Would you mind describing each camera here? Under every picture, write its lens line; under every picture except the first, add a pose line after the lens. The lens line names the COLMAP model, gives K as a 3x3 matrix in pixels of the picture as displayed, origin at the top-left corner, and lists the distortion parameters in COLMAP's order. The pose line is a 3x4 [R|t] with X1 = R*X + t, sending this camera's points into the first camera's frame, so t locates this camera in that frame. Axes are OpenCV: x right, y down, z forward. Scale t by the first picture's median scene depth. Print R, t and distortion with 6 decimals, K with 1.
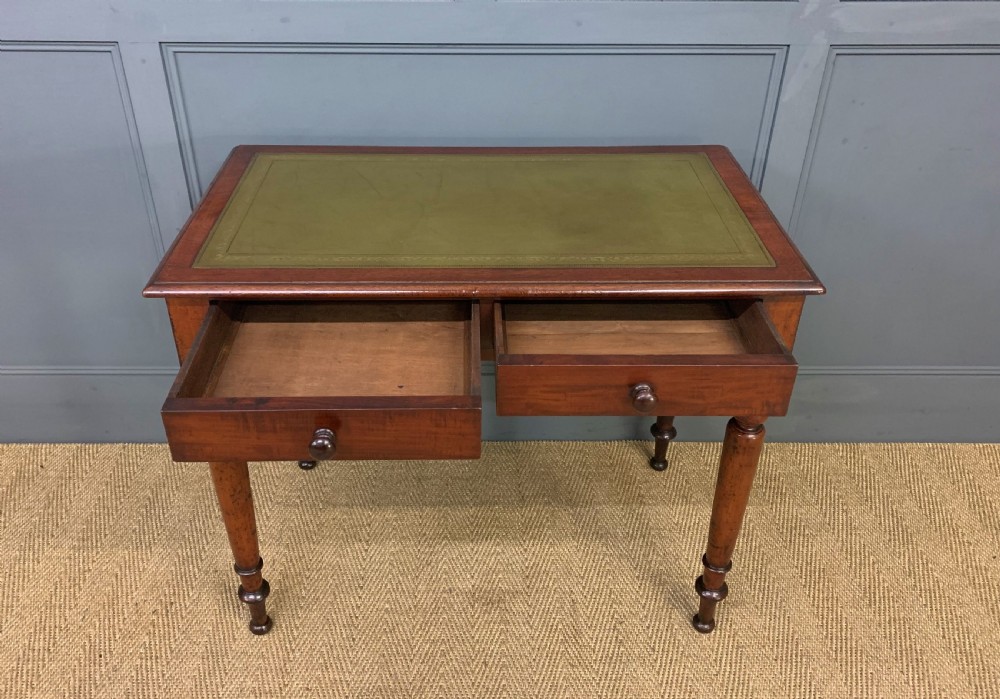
lens RADIAL K [[848.6, 0, 485.4], [0, 848.6, 315.2], [0, 0, 1]] dist [0.004568, 0.019783]
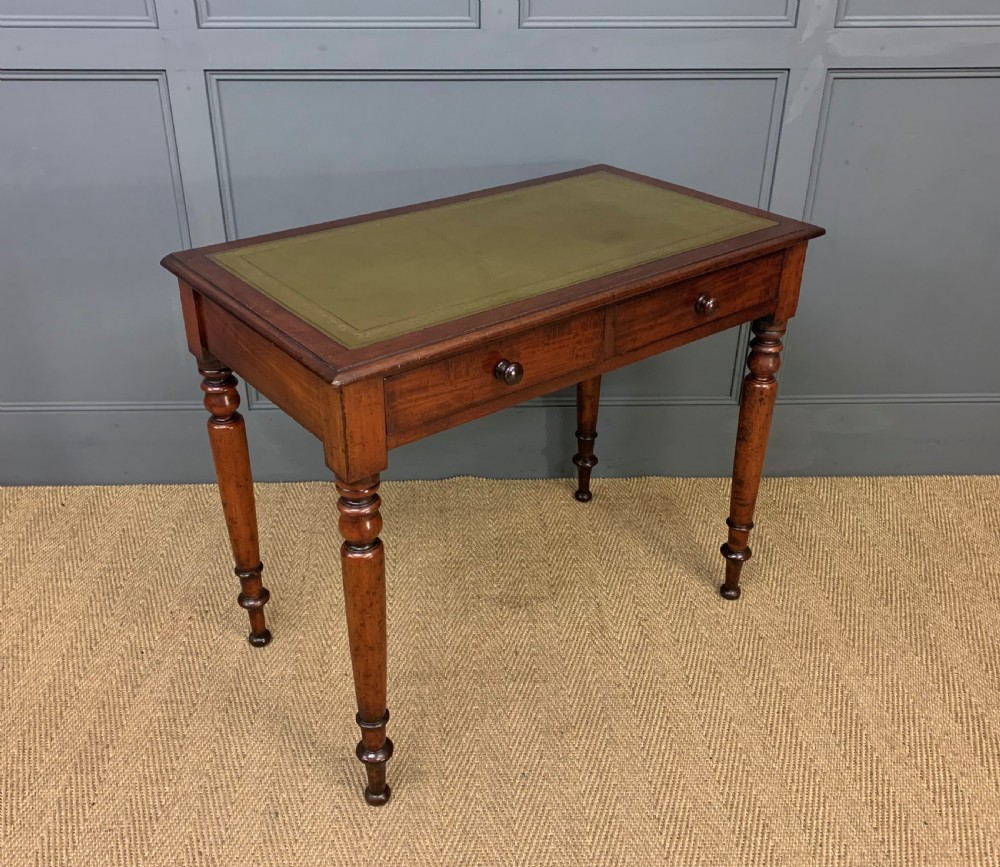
lens RADIAL K [[984.9, 0, 486.6], [0, 984.9, 413.4], [0, 0, 1]] dist [0.063314, -0.107511]
pose [[0.999843, -0.011647, 0.013365, -0.046378], [0.012528, 0.997620, -0.067803, 0.190002], [-0.012544, 0.067960, 0.997609, -0.211895]]
